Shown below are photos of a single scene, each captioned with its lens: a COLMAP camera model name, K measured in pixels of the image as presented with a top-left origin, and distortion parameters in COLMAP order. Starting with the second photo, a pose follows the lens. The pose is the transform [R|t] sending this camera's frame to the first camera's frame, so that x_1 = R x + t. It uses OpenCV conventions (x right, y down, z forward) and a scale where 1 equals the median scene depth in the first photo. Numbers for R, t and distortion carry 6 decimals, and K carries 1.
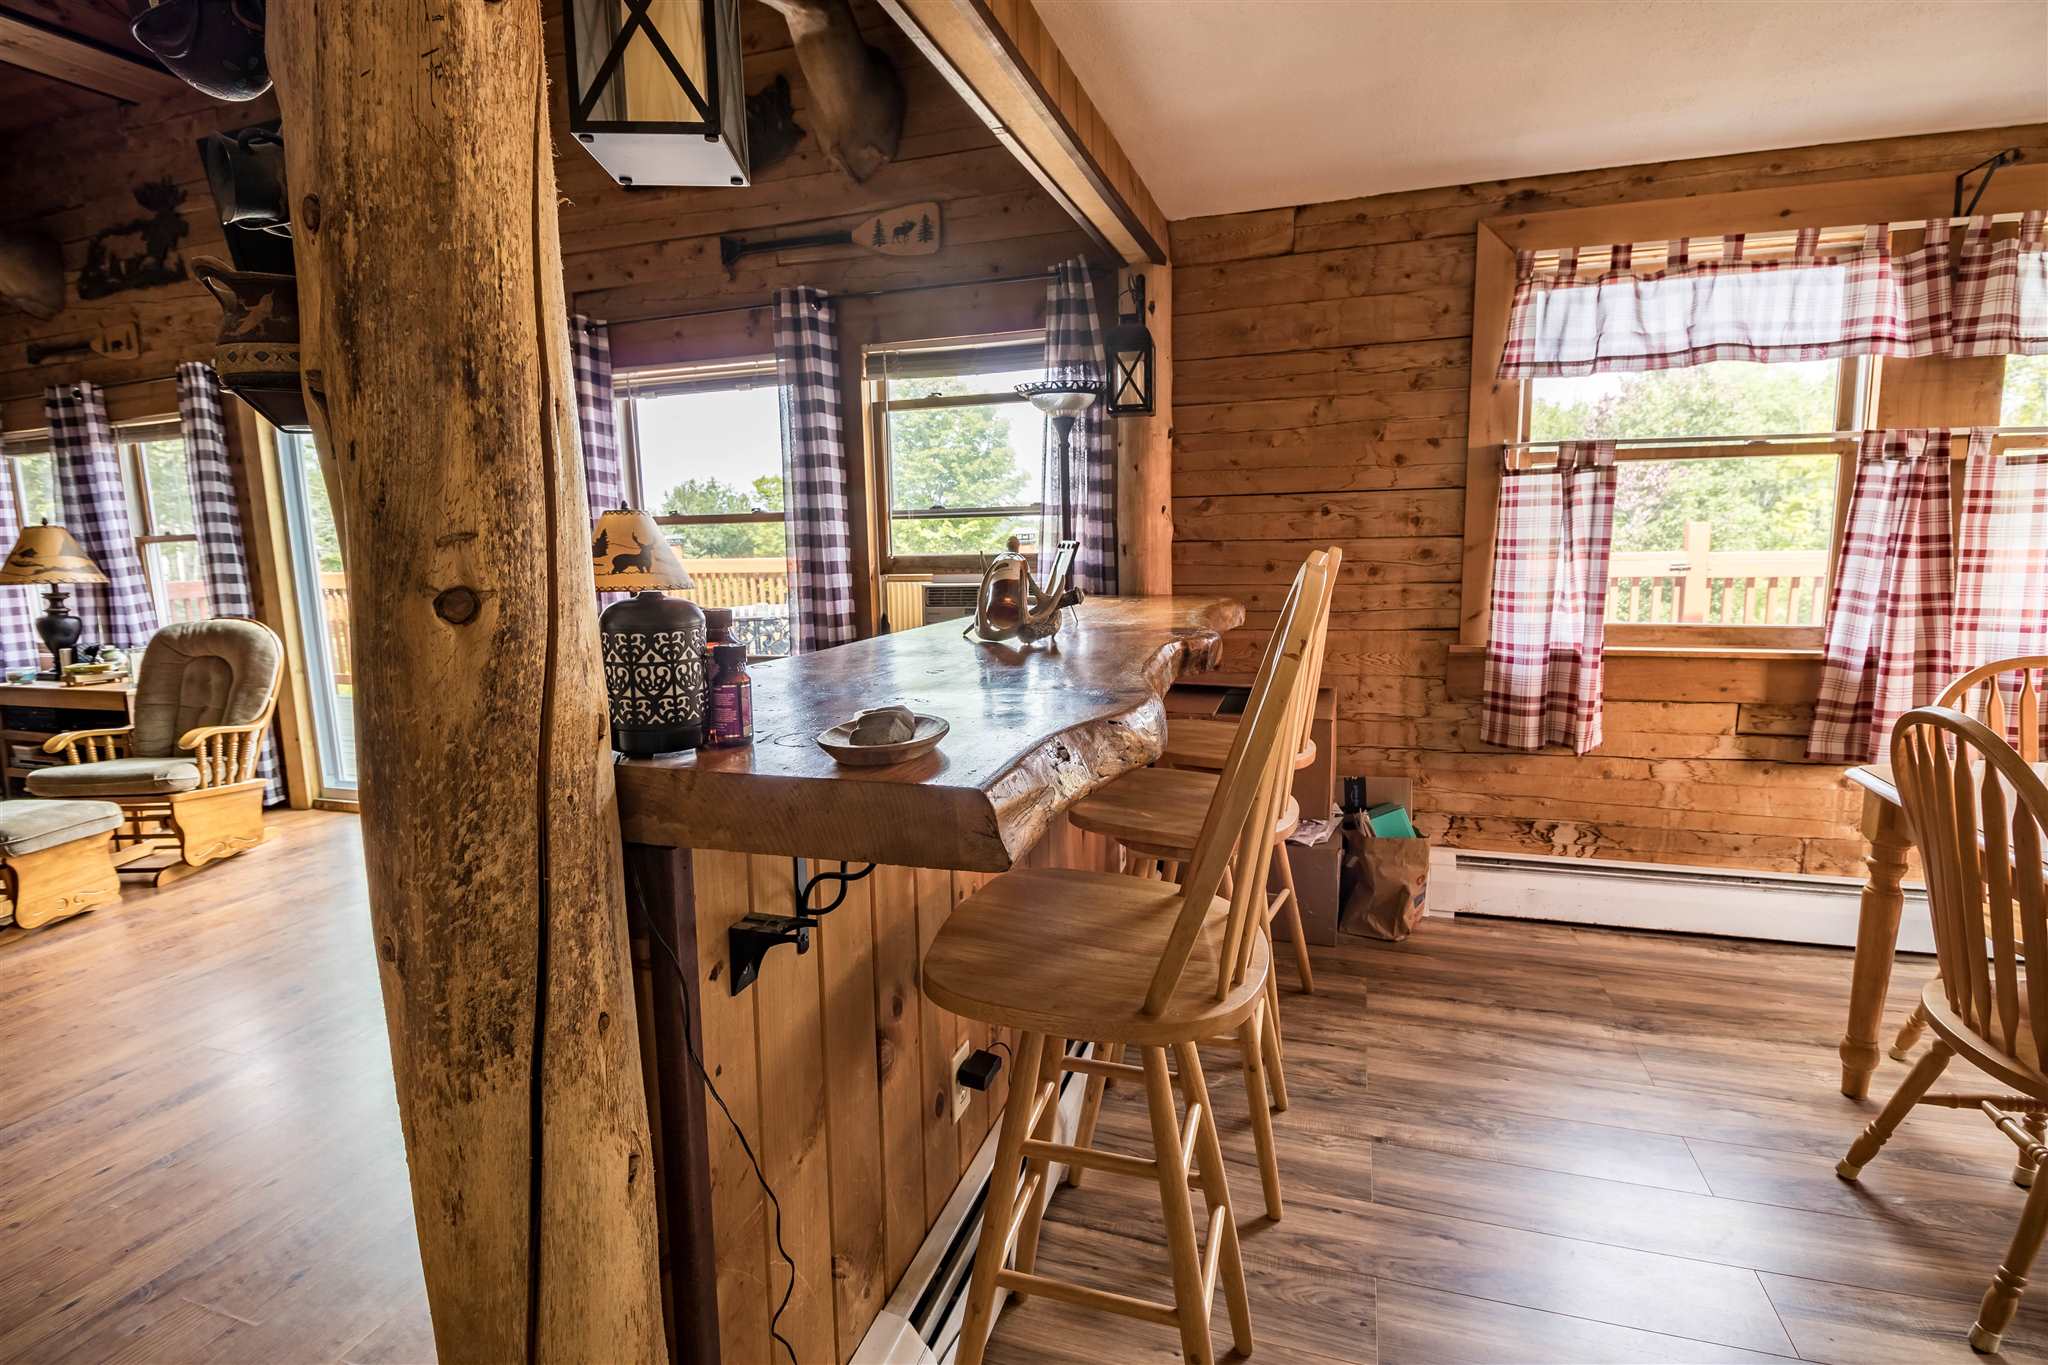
lens RADIAL K [[936.1, 0, 1024.0], [0, 936.1, 682.5], [0, 0, 1]] dist [0.000261, -0.011792]
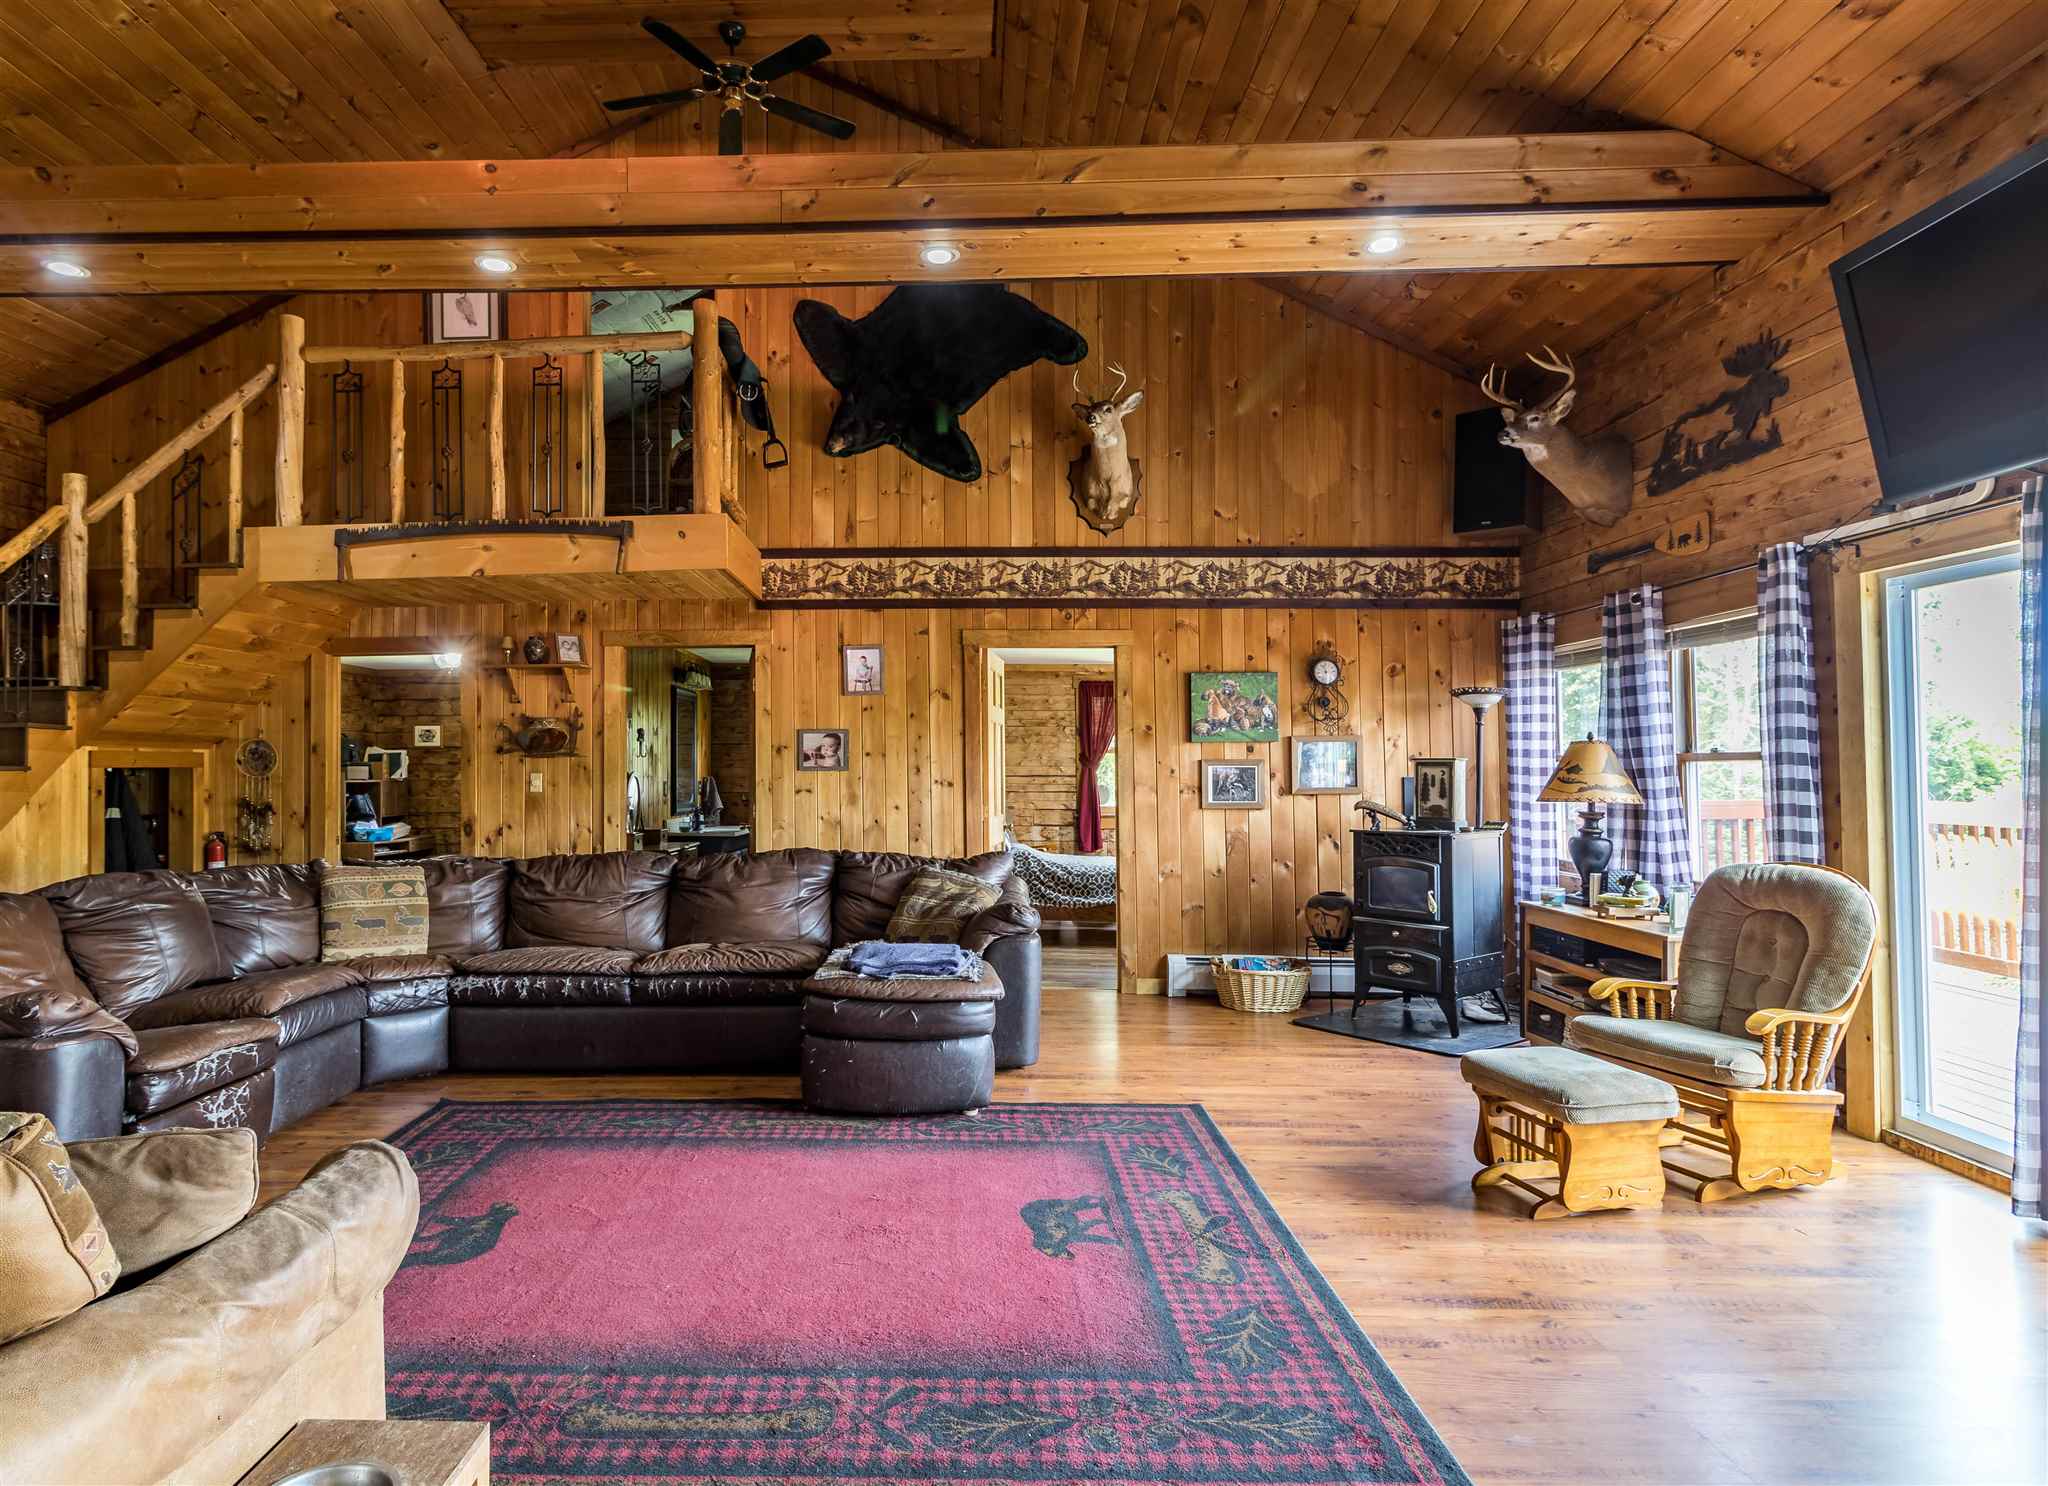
lens RADIAL K [[1100.5, 0, 956.9], [0, 1100.5, 742.4], [0, 0, 1]] dist [-0.003269, -0.000669]
pose [[0.302965, -0.000258, -0.953002, -0.303602], [-0.140589, 0.989047, -0.044962, -0.043828], [0.942575, 0.147603, 0.299610, 0.087839]]
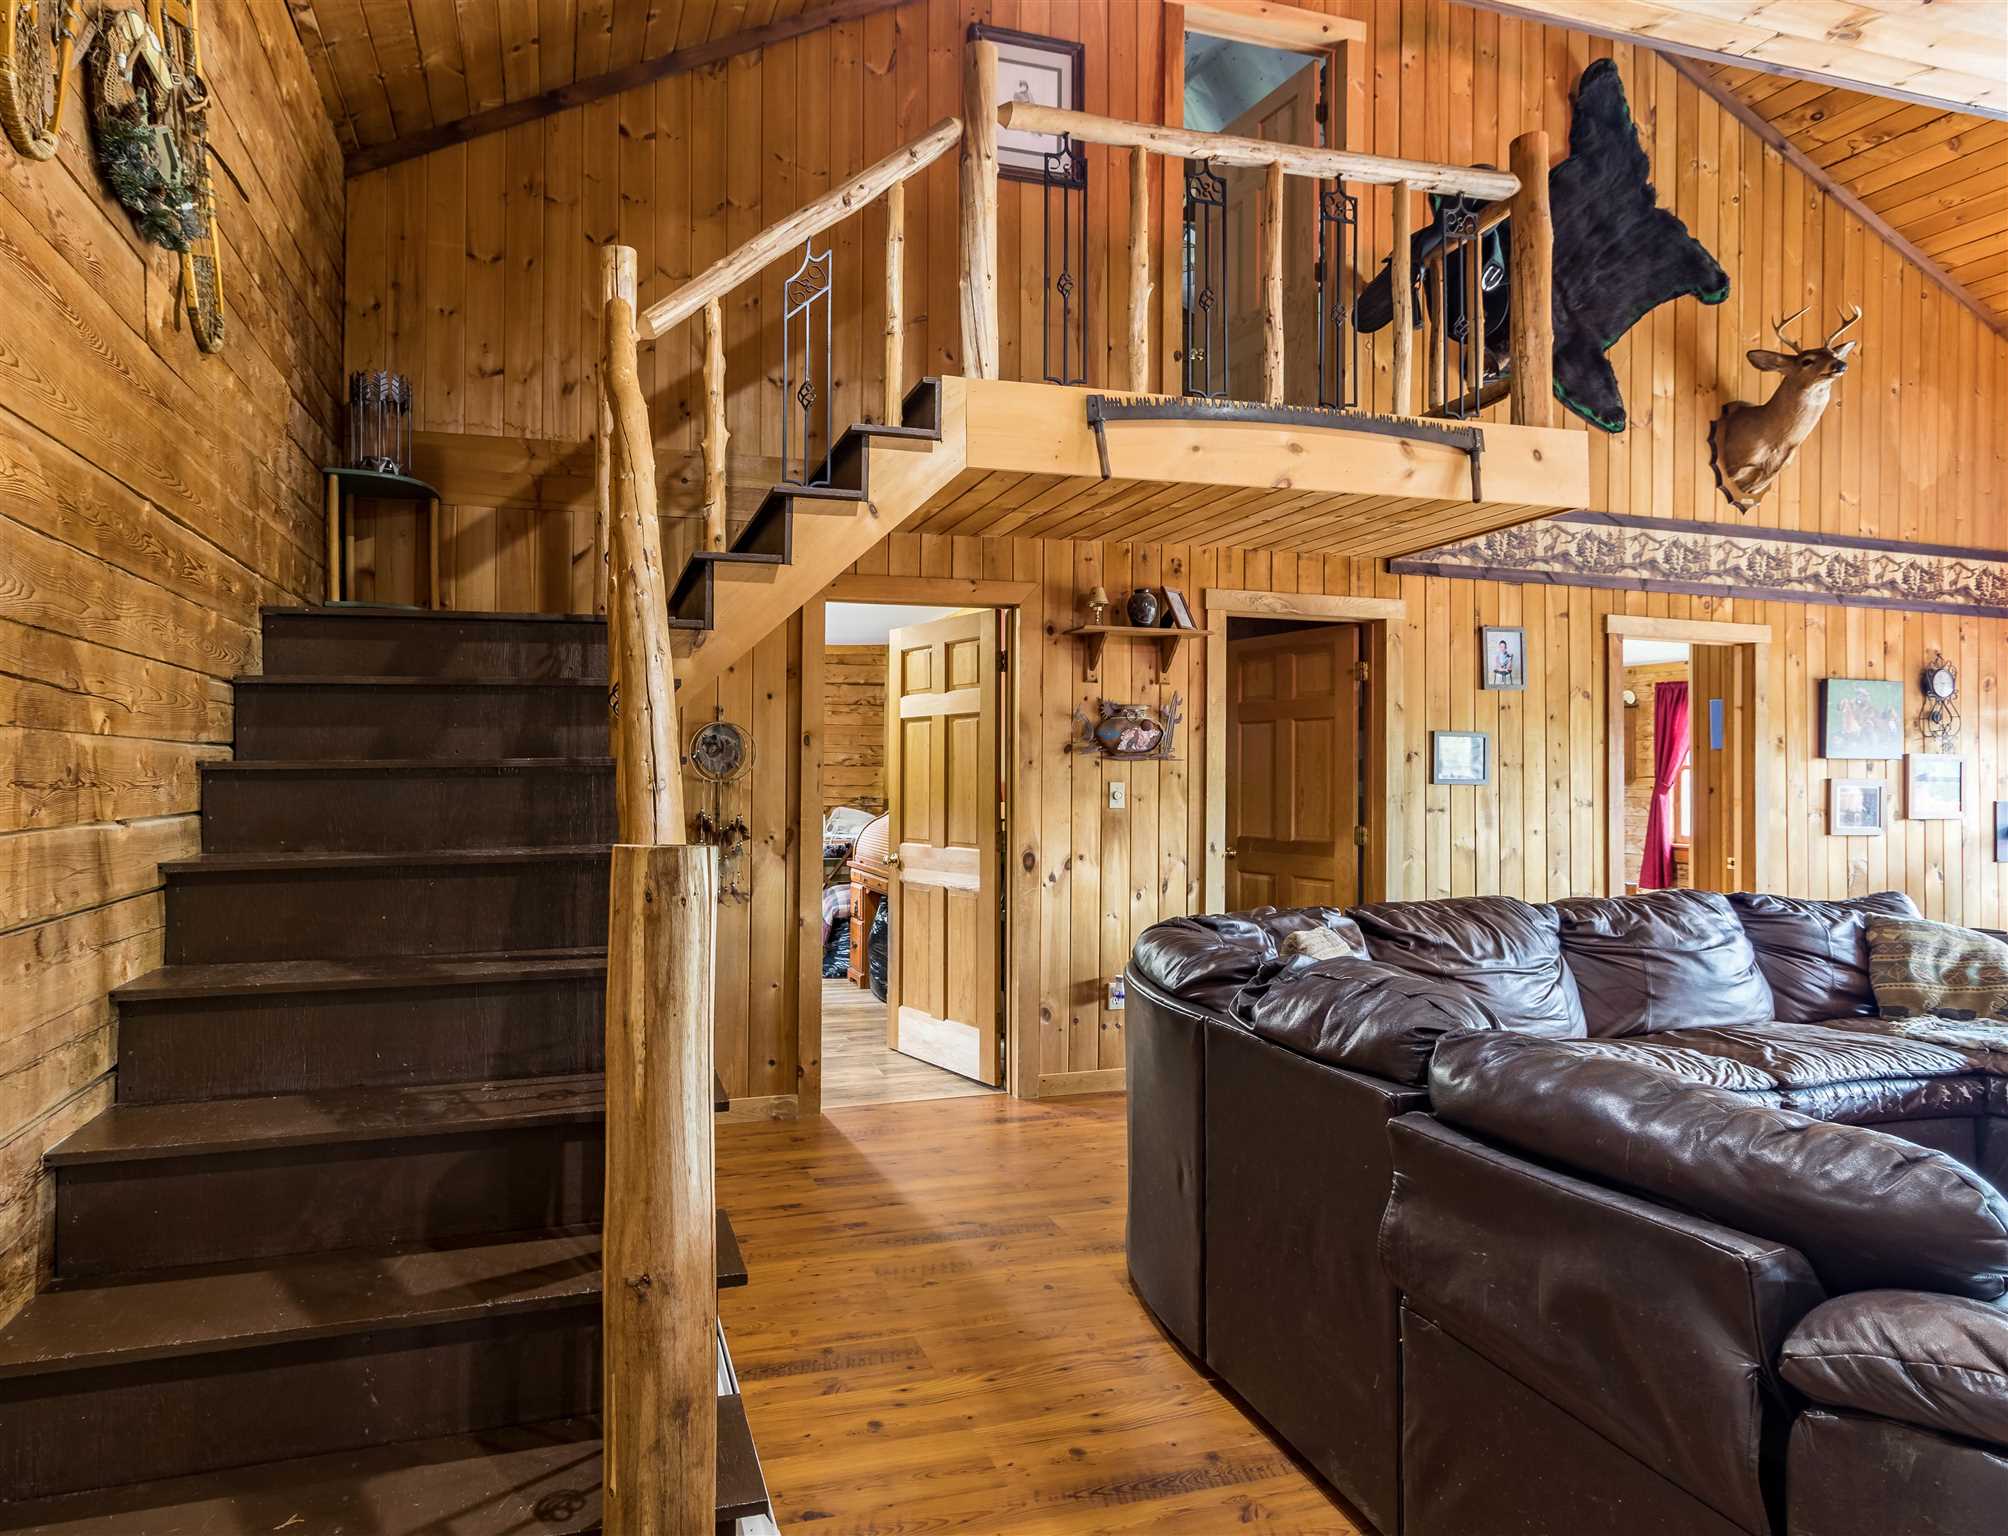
lens RADIAL K [[1093.0, 0, 865.3], [0, 1093.0, 762.0], [0, 0, 1]] dist [0.004439, 0.000044]
pose [[0.551382, 0.017339, -0.834072, -1.595410], [-0.145458, 0.986468, -0.075651, 0.185418], [0.821474, 0.163035, 0.546443, -1.227530]]
